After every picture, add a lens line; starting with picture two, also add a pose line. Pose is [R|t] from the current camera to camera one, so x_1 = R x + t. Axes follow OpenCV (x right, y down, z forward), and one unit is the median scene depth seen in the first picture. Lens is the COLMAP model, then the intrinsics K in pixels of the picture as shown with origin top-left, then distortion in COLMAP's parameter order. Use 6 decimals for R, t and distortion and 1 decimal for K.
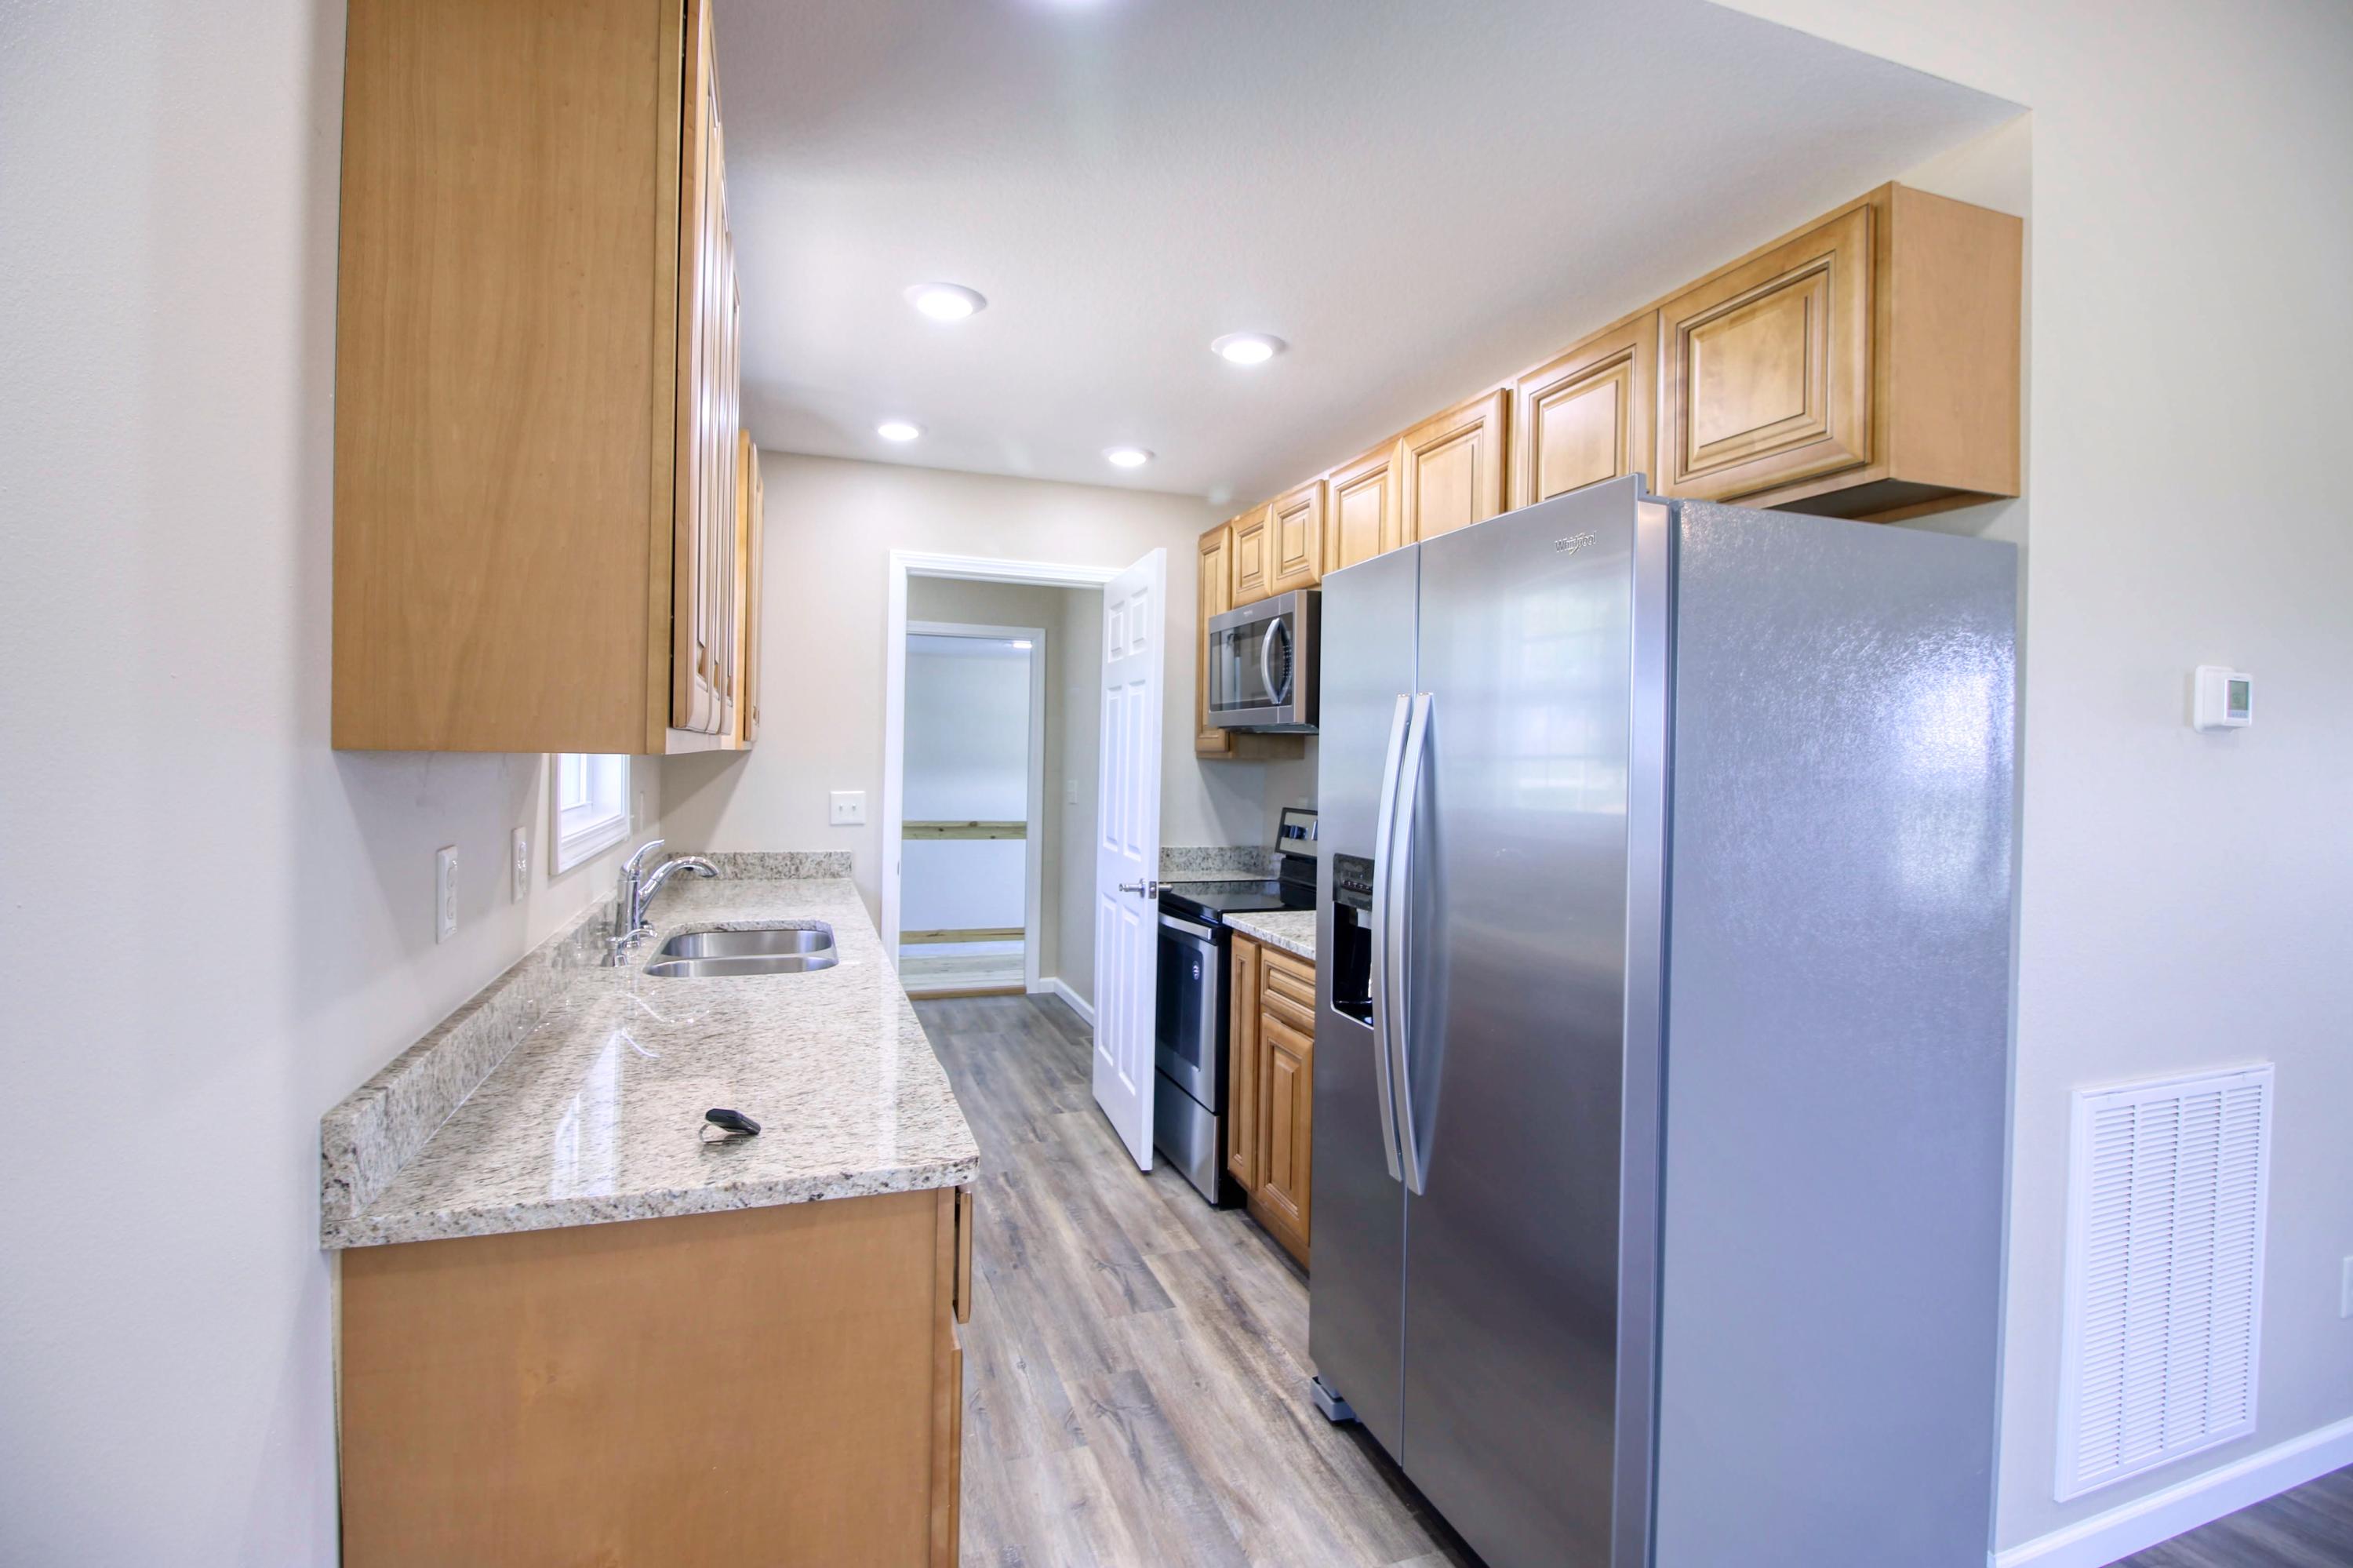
lens RADIAL K [[1087.3, 0, 1168.6], [0, 1087.3, 767.5], [0, 0, 1]] dist [-0.008434, -0.005762]
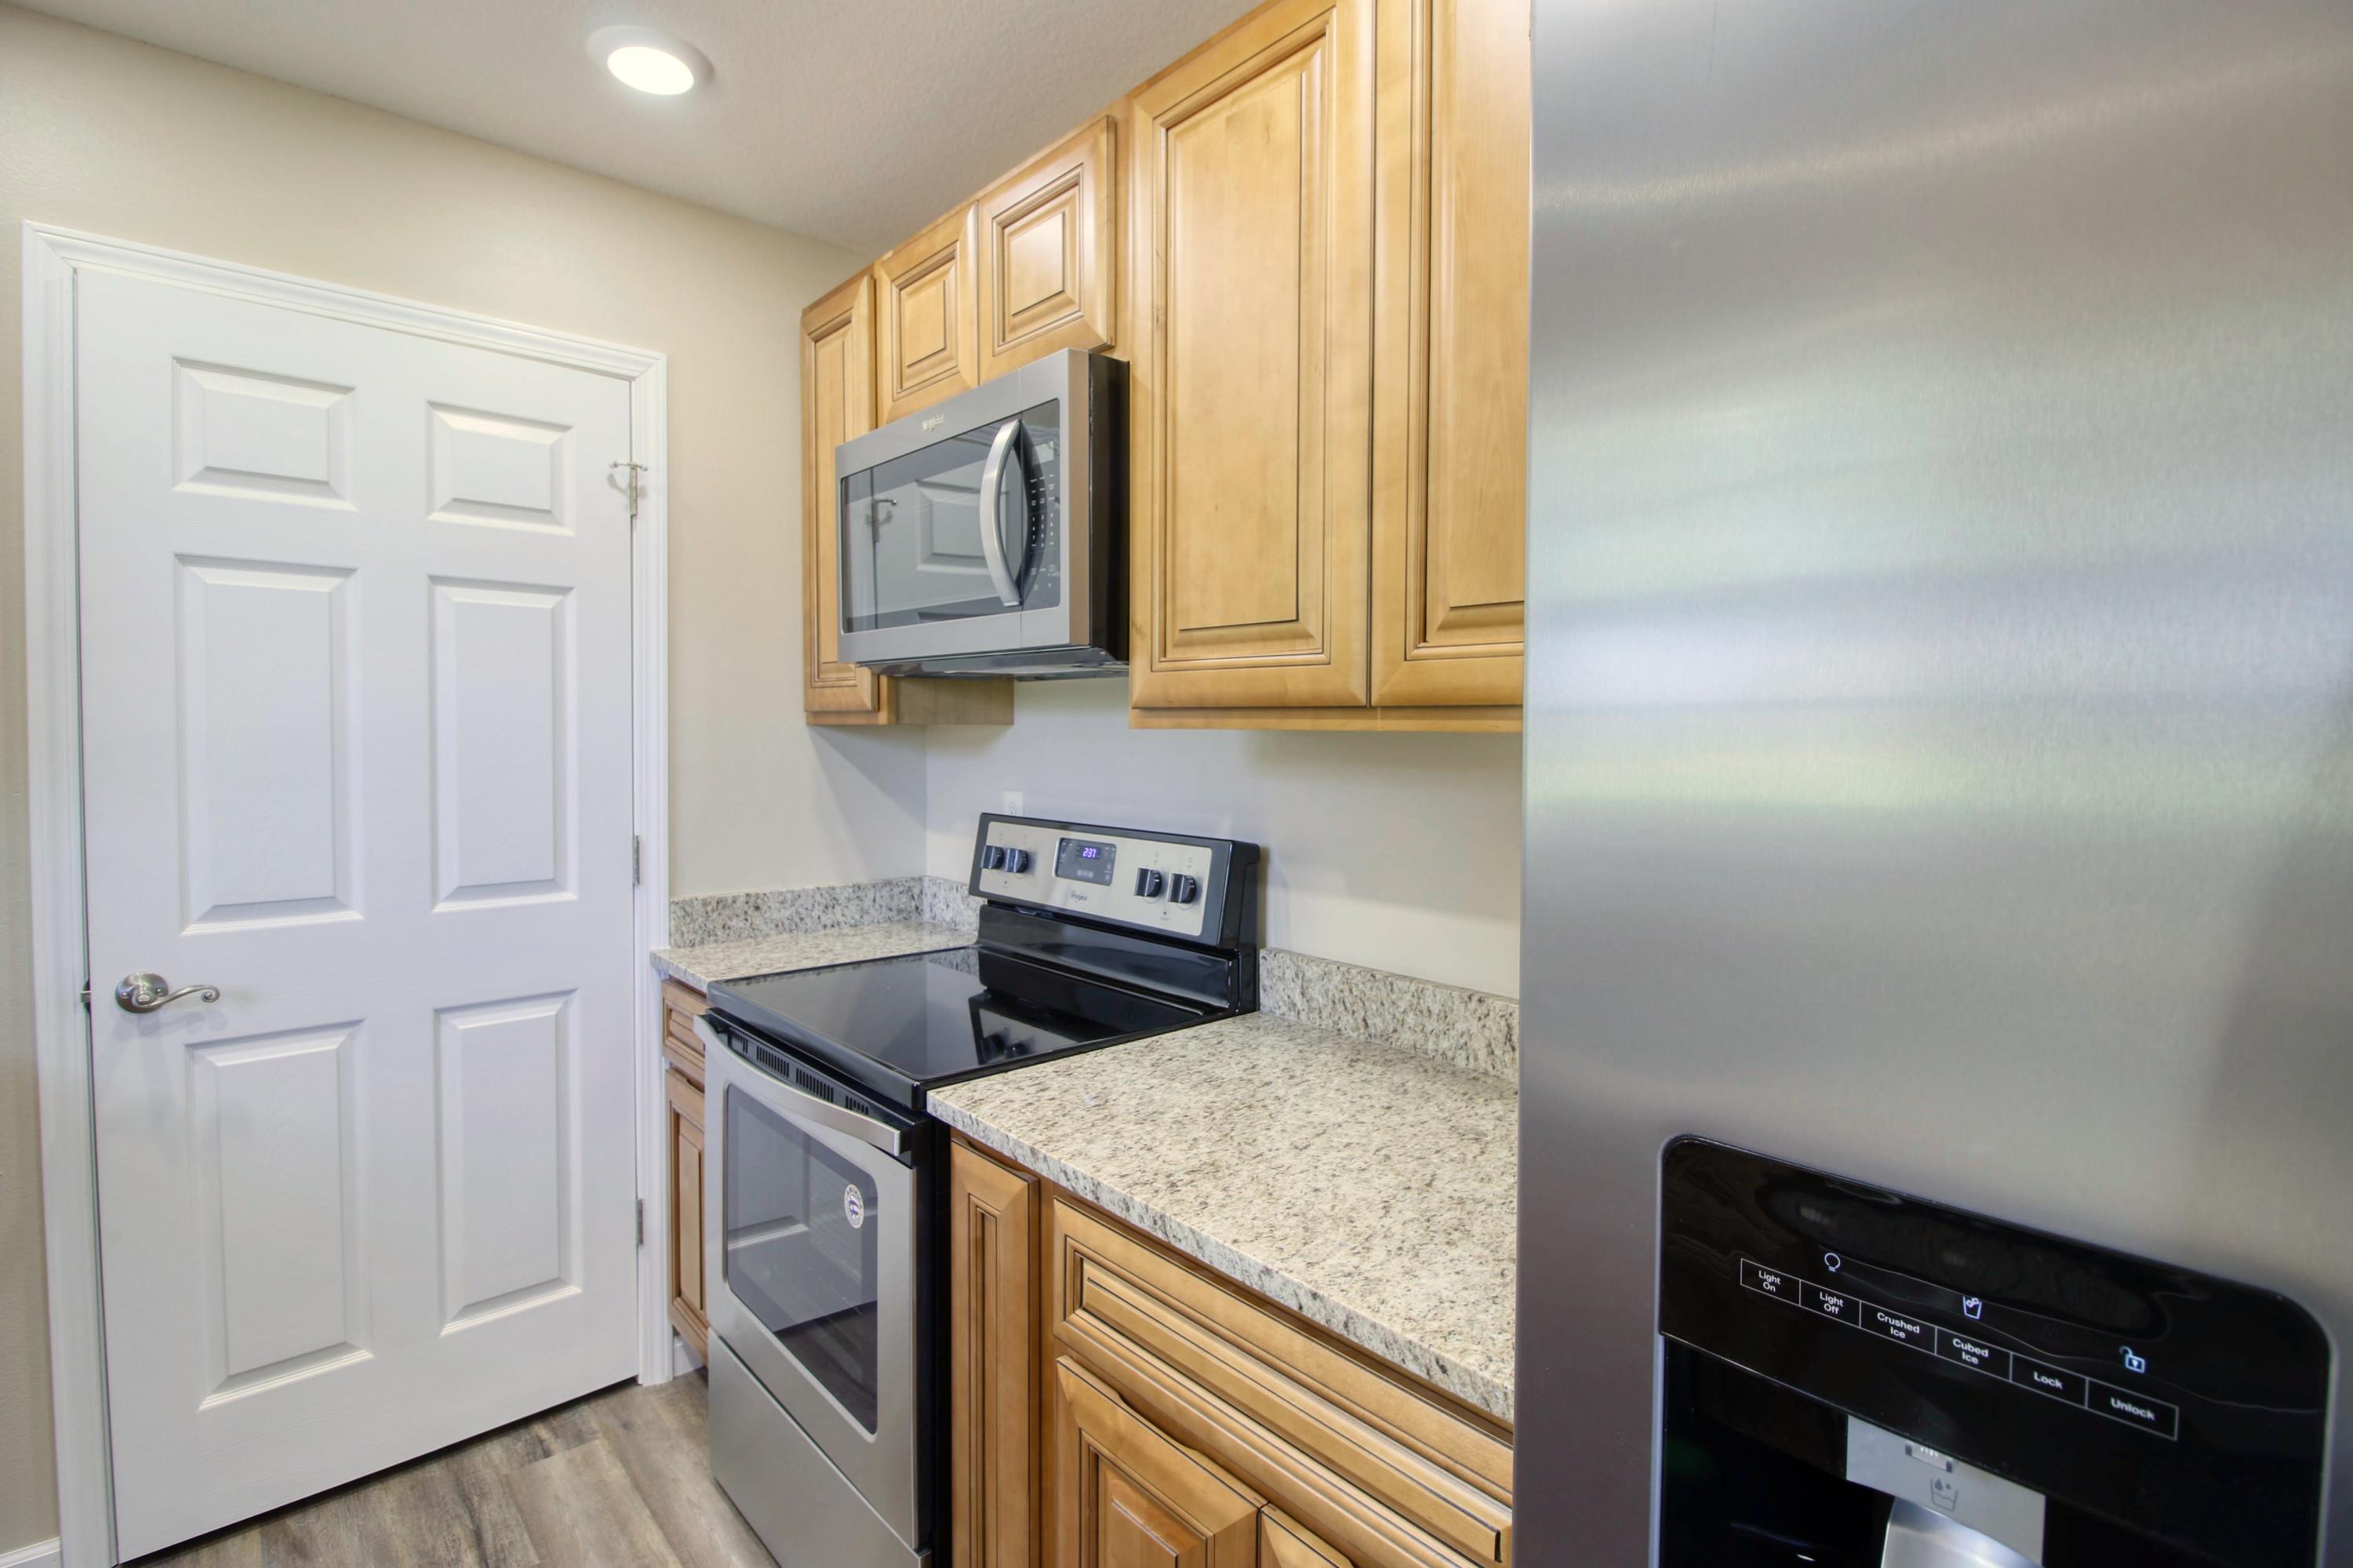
lens RADIAL K [[1087.3, 0, 1165.5], [0, 1087.3, 768.6], [0, 0, 1]] dist [-0.008434, -0.005762]
pose [[0.925010, -0.028388, 0.378882, -0.018003], [0.015263, 0.999176, 0.037602, -0.005431], [-0.379637, -0.028999, 0.924681, 0.509312]]
